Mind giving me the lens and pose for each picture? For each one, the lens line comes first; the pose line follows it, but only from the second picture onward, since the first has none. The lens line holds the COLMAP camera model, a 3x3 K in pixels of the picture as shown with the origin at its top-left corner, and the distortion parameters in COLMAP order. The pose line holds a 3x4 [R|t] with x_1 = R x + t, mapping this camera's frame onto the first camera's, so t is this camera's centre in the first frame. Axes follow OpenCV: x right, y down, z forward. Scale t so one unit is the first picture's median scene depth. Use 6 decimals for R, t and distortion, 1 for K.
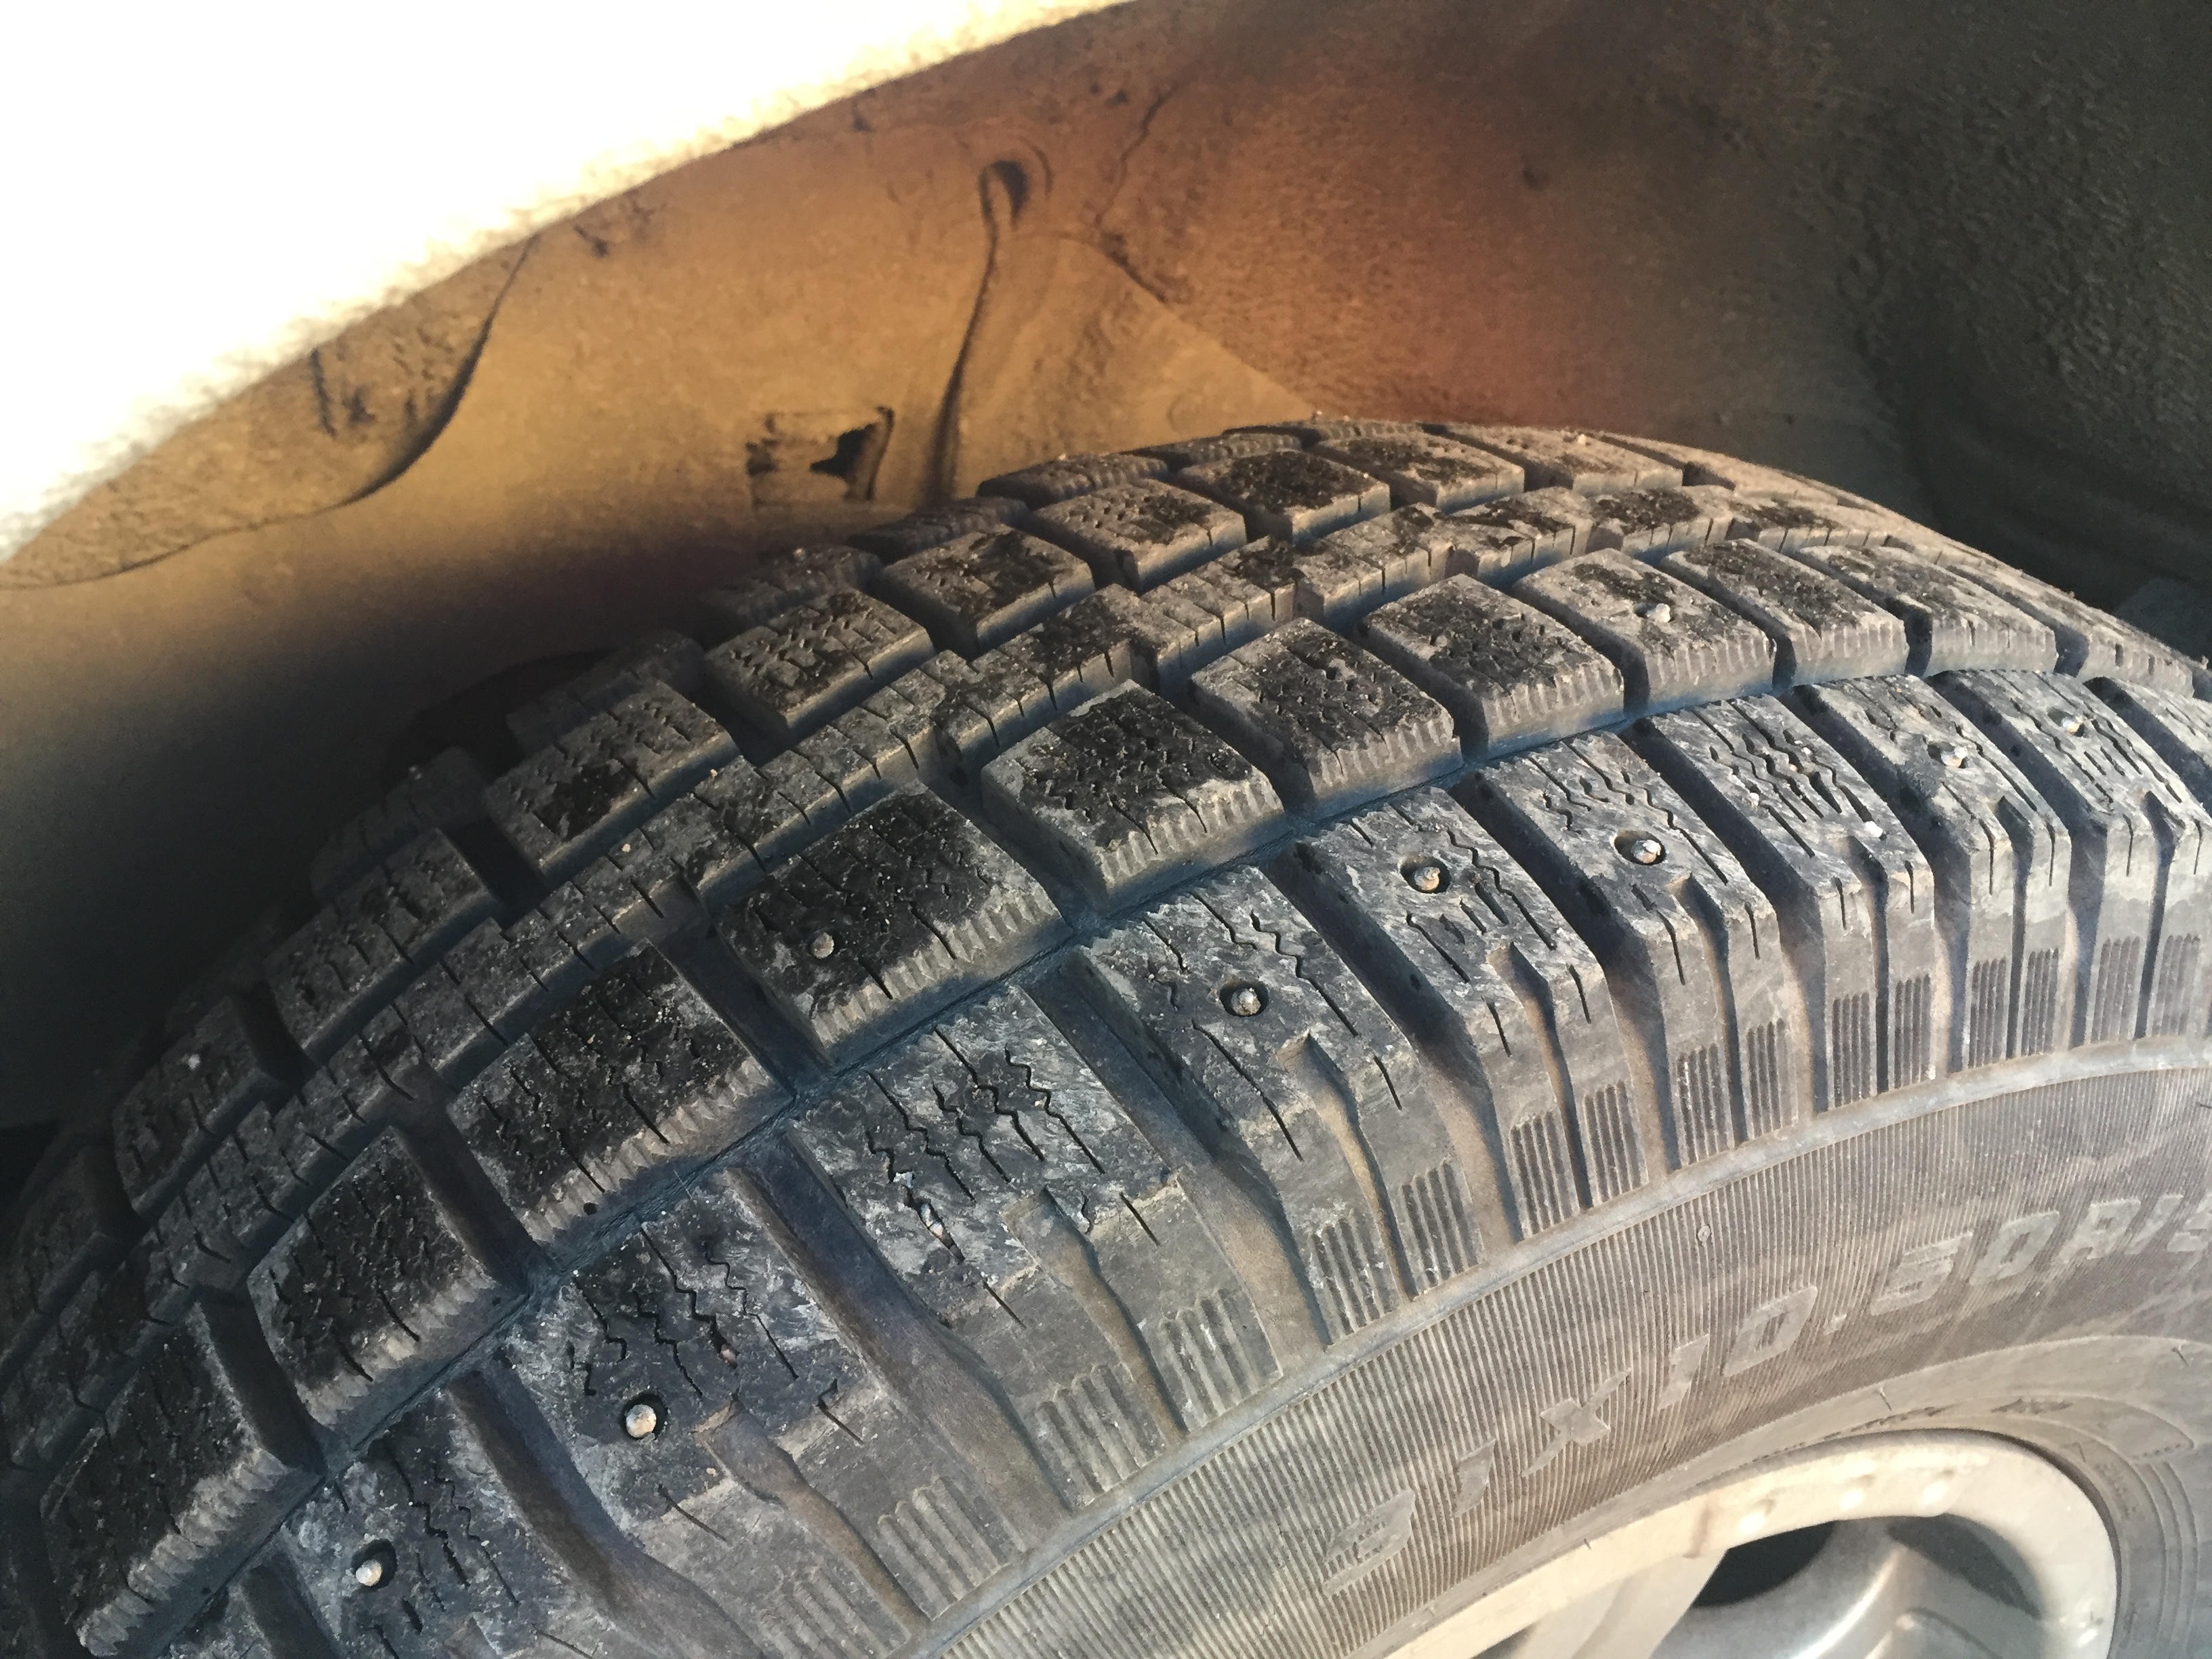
lens RADIAL K [[1828.0, 0, 1106.0], [0, 1828.0, 829.5], [0, 0, 1]] dist [0.054084, -0.110563]
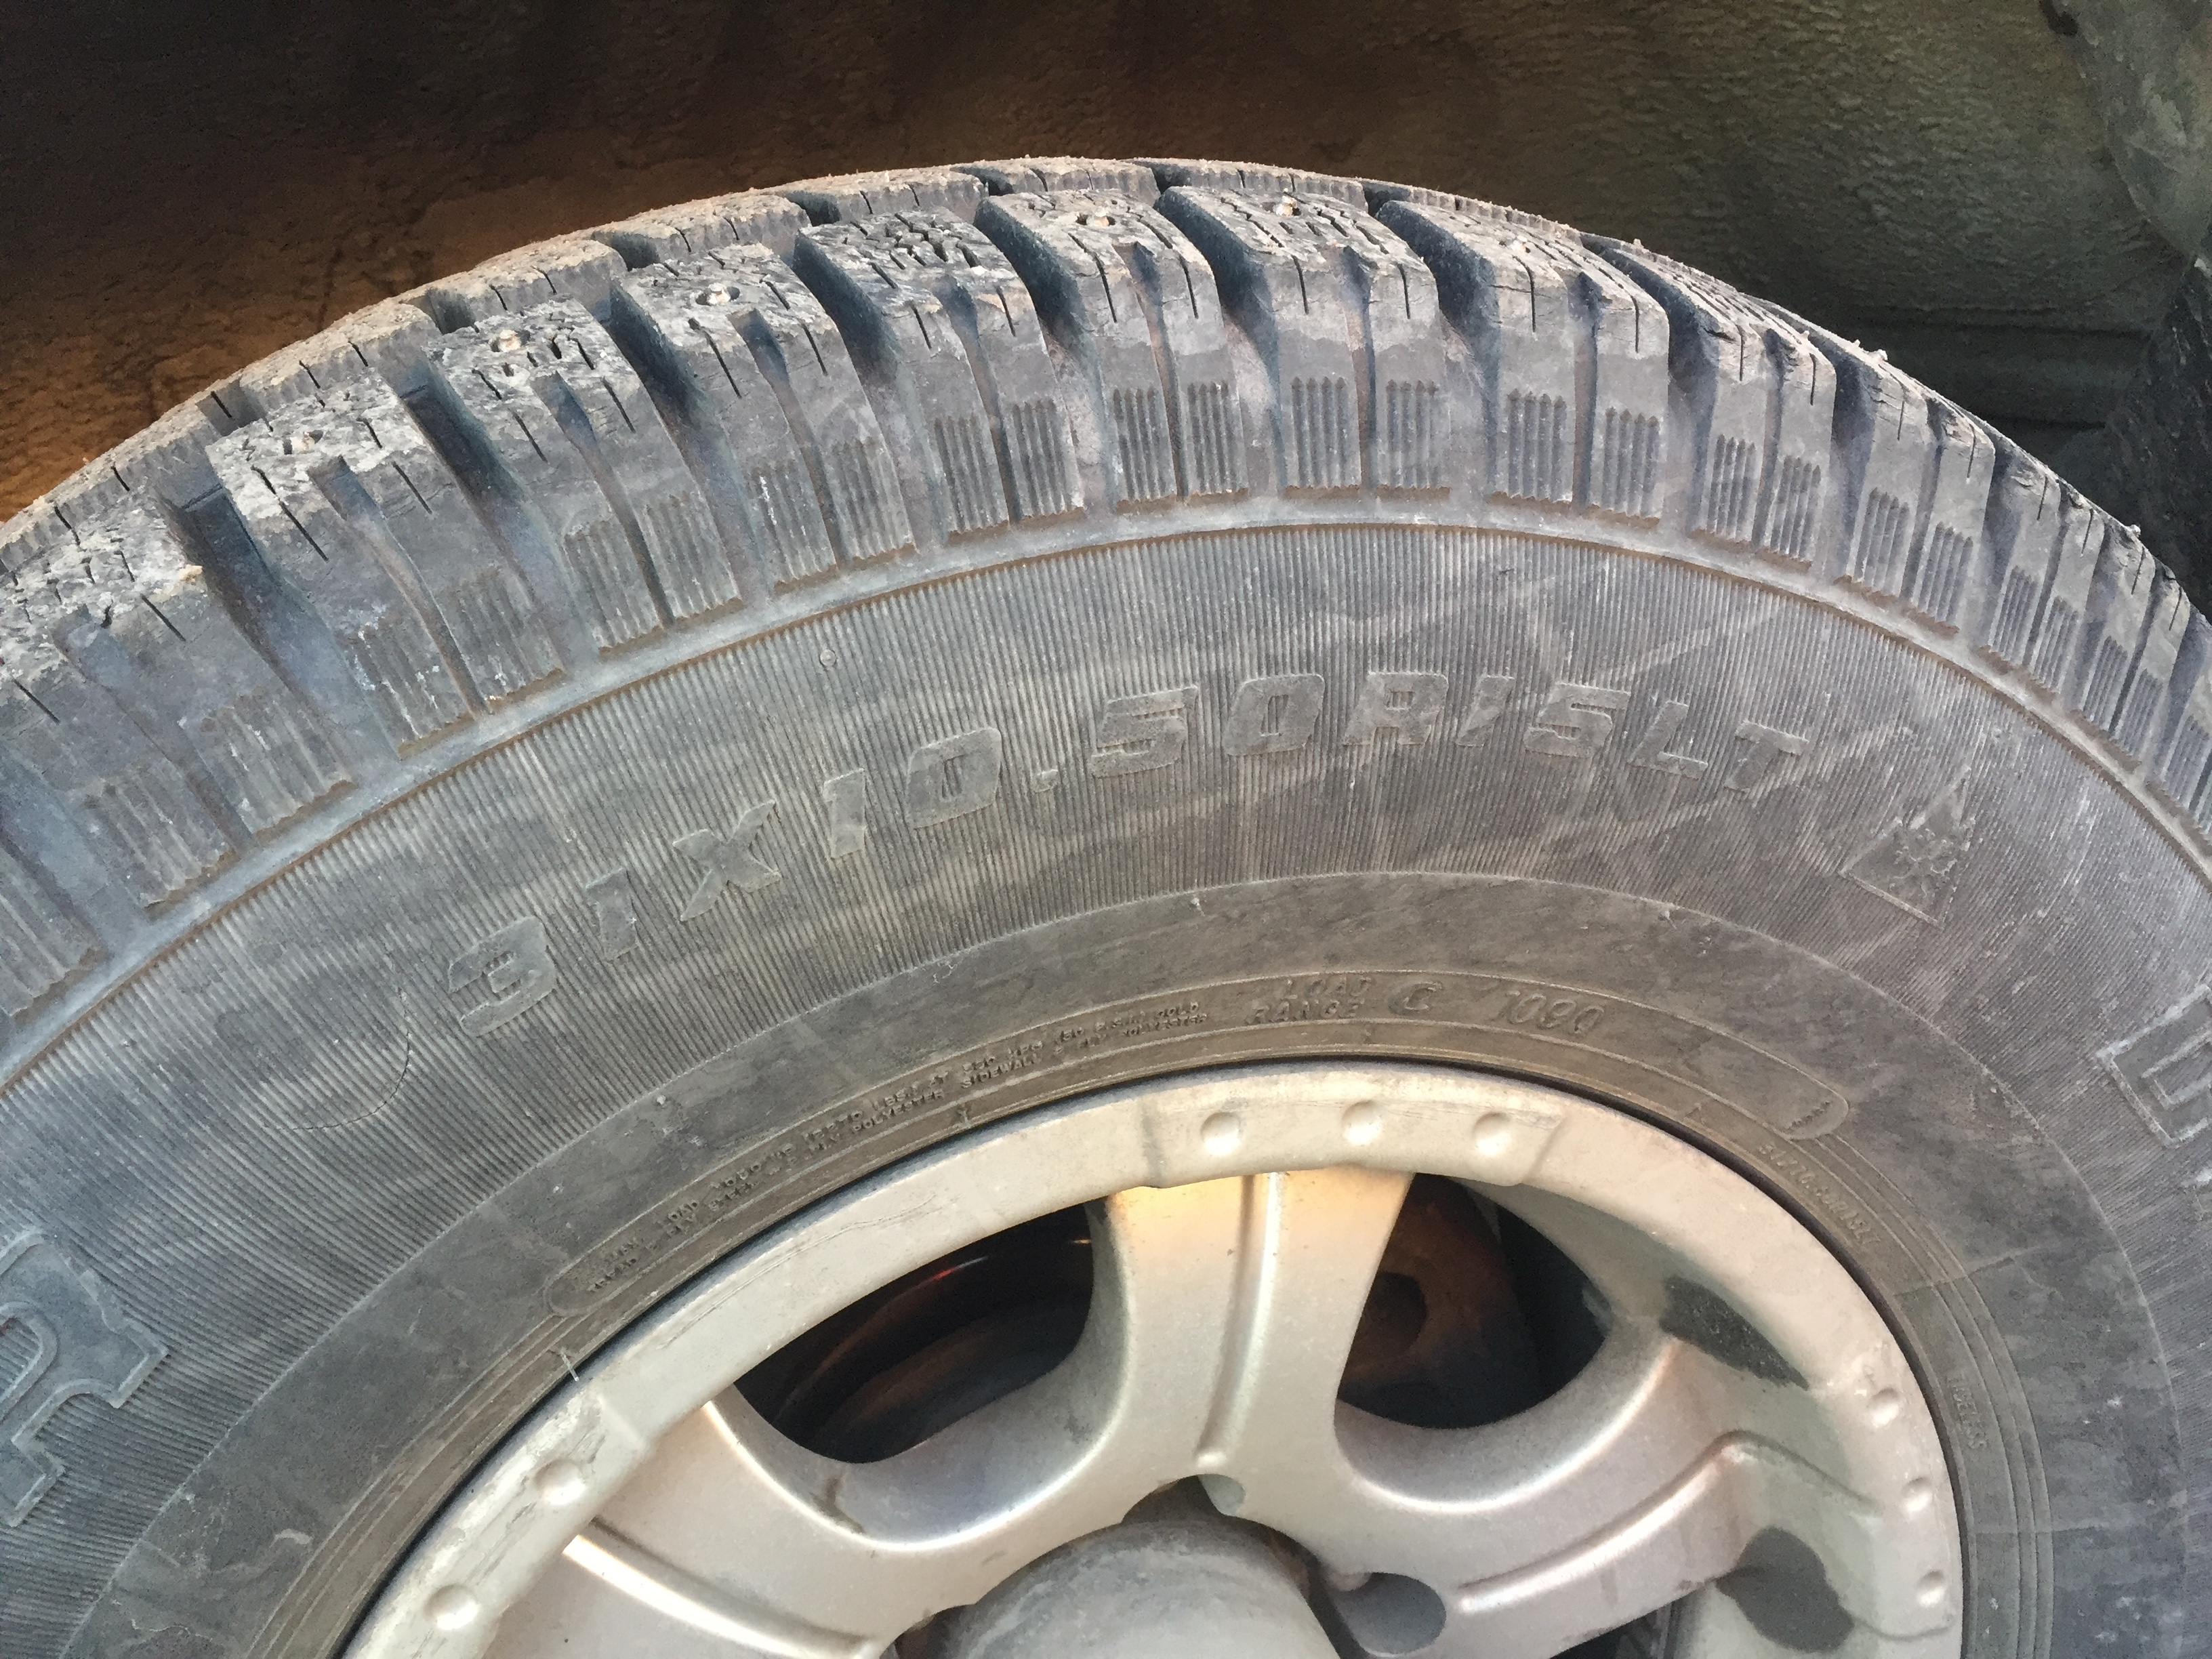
lens RADIAL K [[1828.0, 0, 1106.0], [0, 1828.0, 829.5], [0, 0, 1]] dist [0.054084, -0.110563]
pose [[0.978546, -0.125905, -0.163081, 0.648626], [0.098195, 0.980873, -0.168066, 0.513773], [0.181122, 0.148447, 0.972193, 0.060824]]
